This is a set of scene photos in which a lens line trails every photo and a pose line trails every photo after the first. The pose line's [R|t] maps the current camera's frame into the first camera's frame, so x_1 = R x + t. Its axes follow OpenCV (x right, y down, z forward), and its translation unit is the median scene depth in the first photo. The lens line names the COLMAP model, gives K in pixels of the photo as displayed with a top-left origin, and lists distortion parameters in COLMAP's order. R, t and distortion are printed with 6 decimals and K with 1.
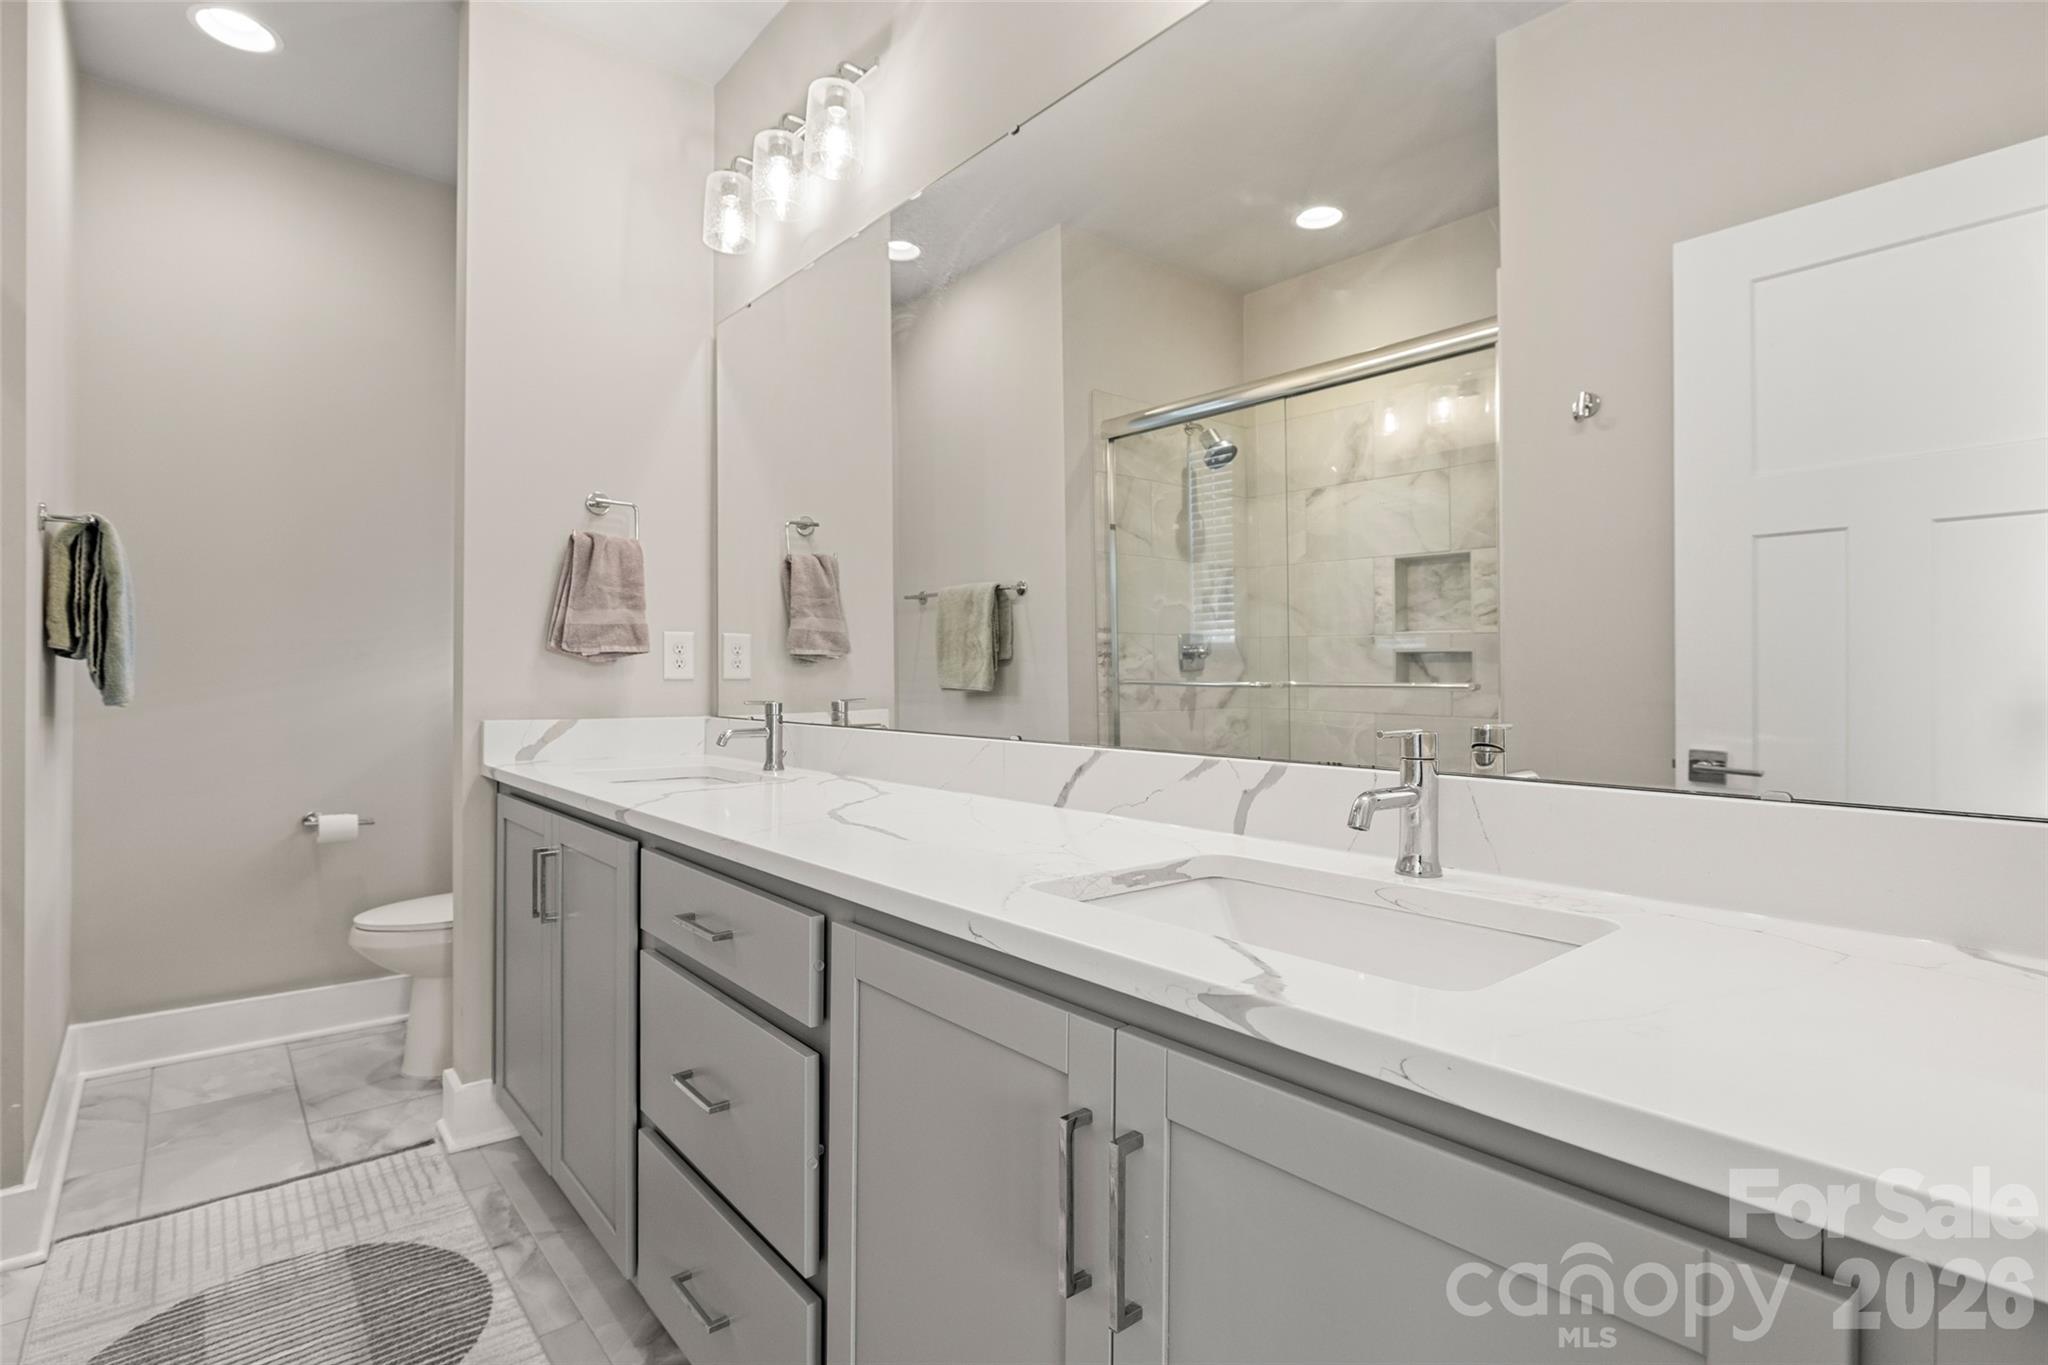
lens RADIAL K [[978.9, 0, 1022.6], [0, 978.9, 678.5], [0, 0, 1]] dist [-0.003666, 0.001881]
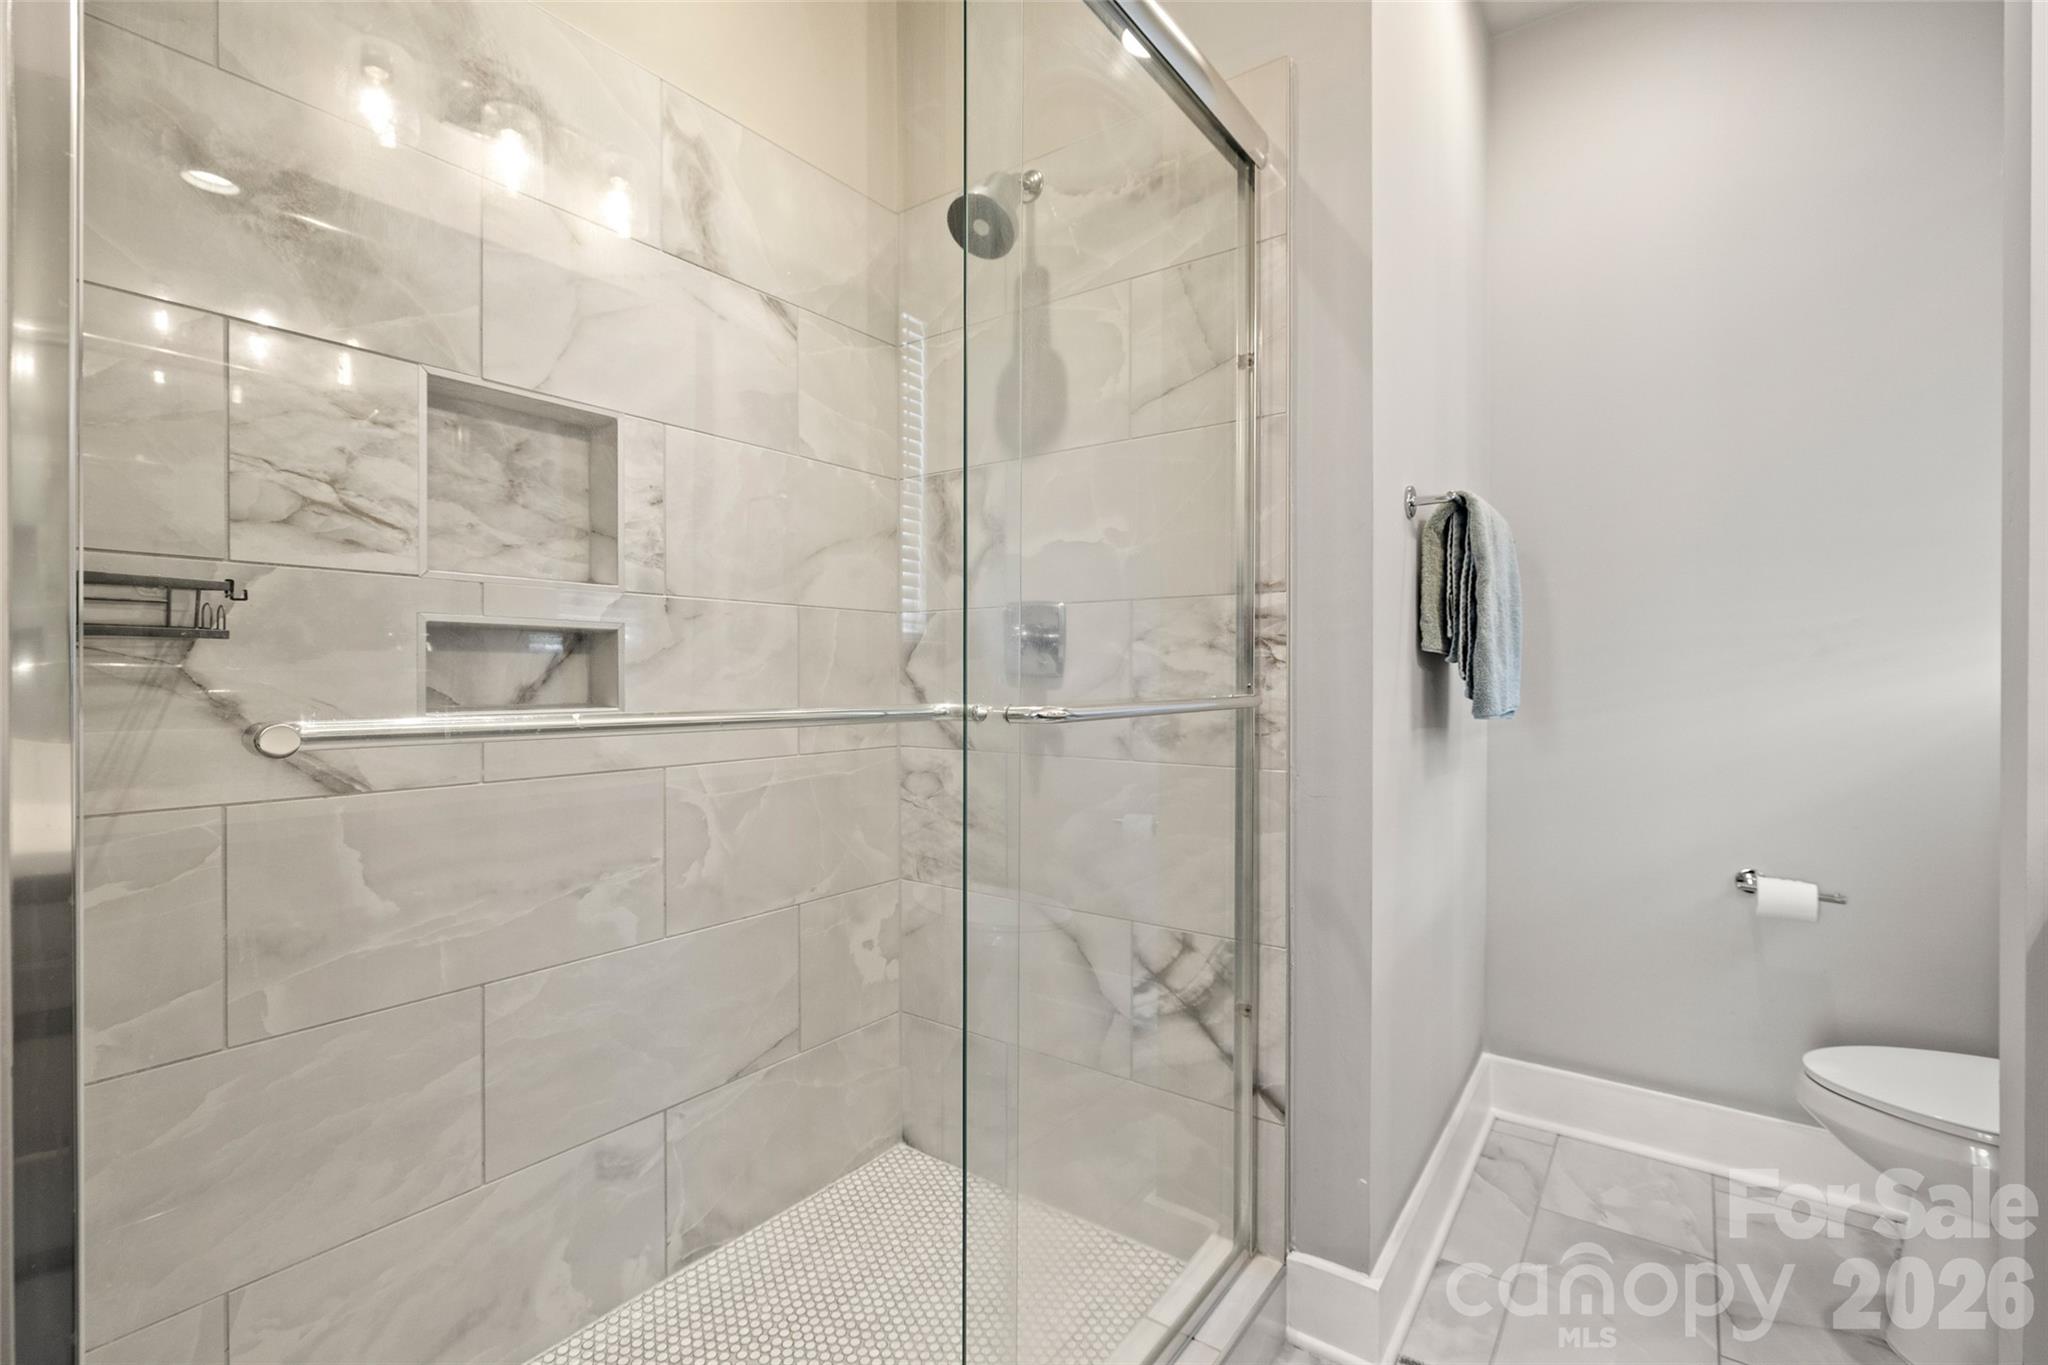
lens RADIAL K [[913.5, 0, 1024.4], [0, 913.5, 690.6], [0, 0, 1]] dist [-0.001352, 0.000552]
pose [[0.234241, 0.002049, -0.972177, -0.232741], [0.000181, 0.999998, 0.002151, 0.002004], [0.972179, -0.000679, 0.234240, 0.381951]]
